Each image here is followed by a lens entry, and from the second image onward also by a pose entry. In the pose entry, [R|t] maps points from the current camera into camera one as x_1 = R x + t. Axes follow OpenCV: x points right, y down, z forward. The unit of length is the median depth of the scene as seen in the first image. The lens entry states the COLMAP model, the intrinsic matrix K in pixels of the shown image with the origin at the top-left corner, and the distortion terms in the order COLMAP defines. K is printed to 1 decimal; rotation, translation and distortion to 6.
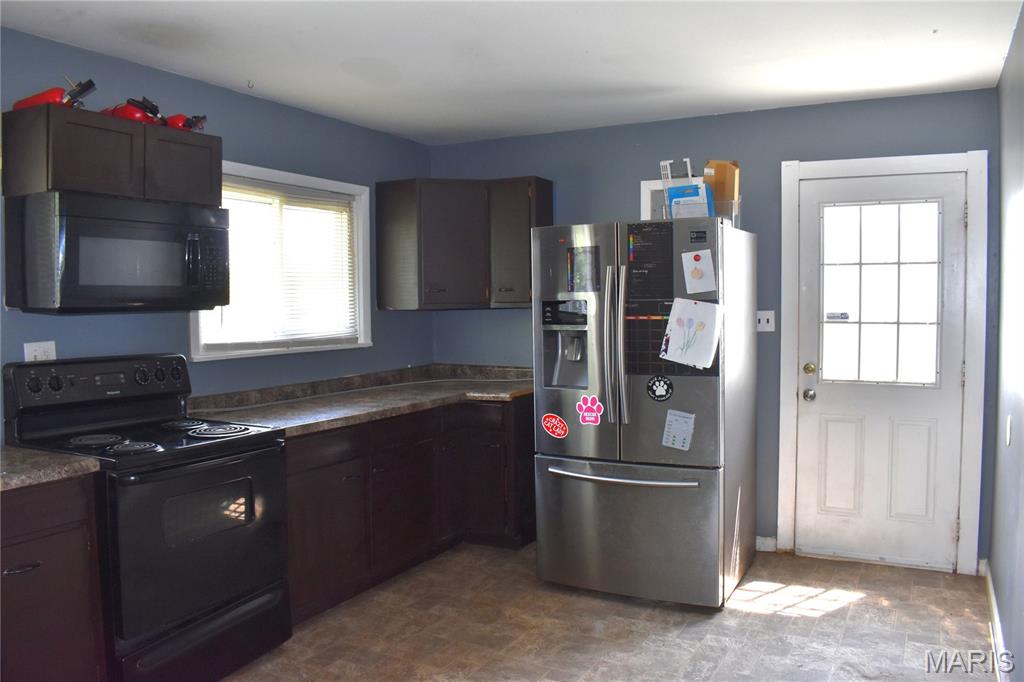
lens RADIAL K [[812.5, 0, 520.8], [0, 812.5, 337.5], [0, 0, 1]] dist [-0.092543, 0.017359]
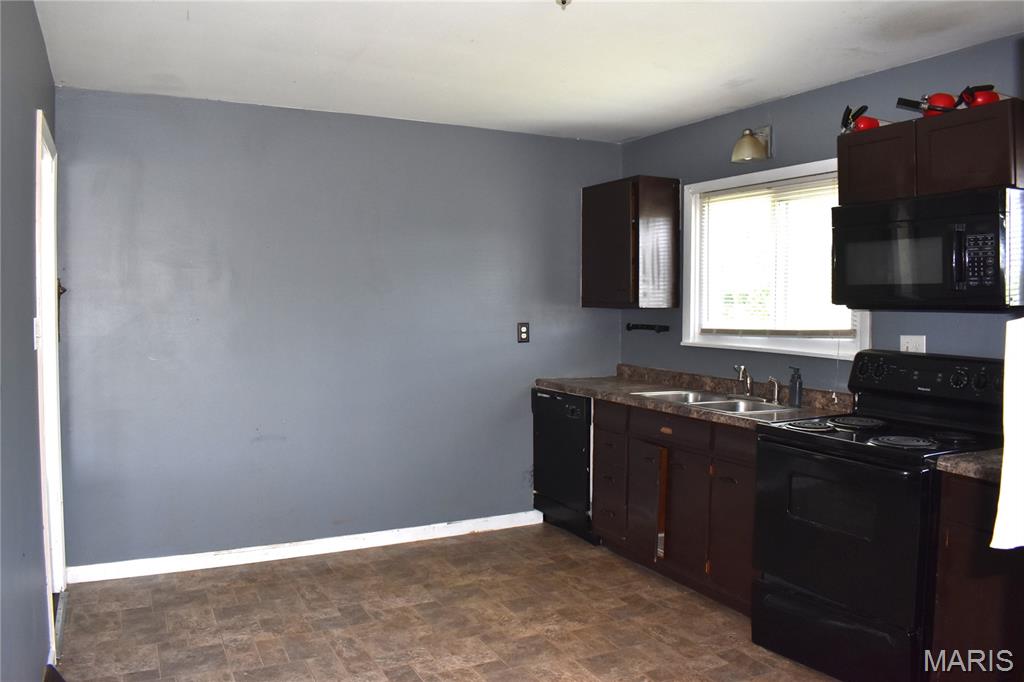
lens RADIAL K [[812.5, 0, 522.0], [0, 812.5, 349.5], [0, 0, 1]] dist [-0.092543, 0.017359]
pose [[-0.577330, 0.050947, -0.814920, 0.567191], [-0.040443, 0.995042, 0.090859, -0.048938], [0.815509, 0.085413, -0.572407, 1.069425]]
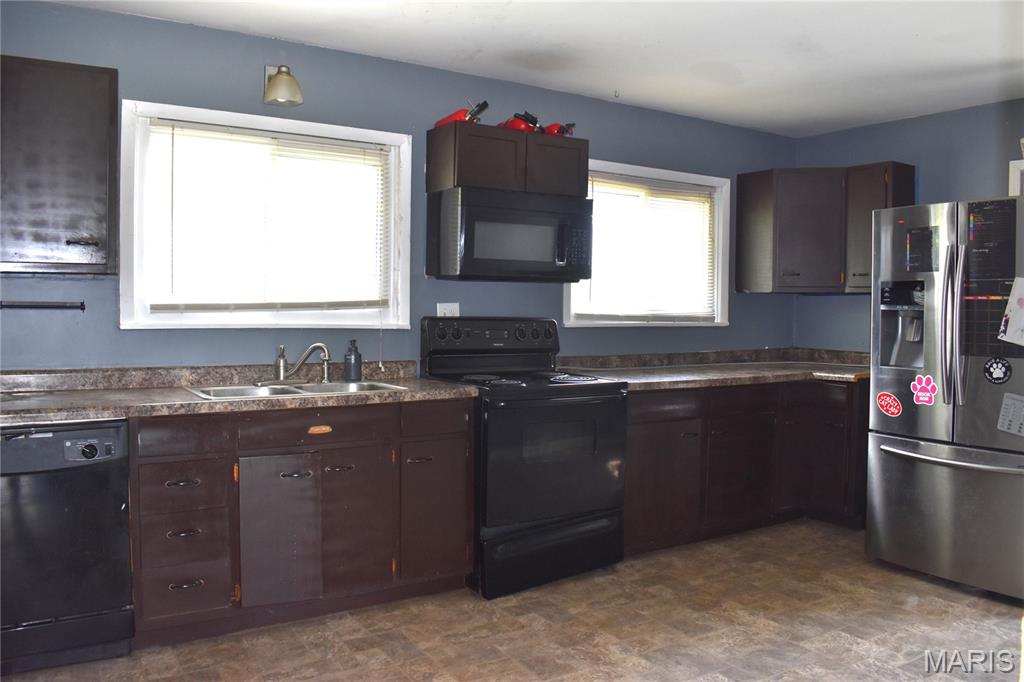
lens RADIAL K [[812.5, 0, 511.5], [0, 812.5, 339.4], [0, 0, 1]] dist [-0.092543, 0.017359]
pose [[0.869176, 0.041356, -0.492771, 0.138621], [-0.042220, 0.999064, 0.009378, 0.044623], [0.492697, 0.012653, 0.870109, -0.118992]]
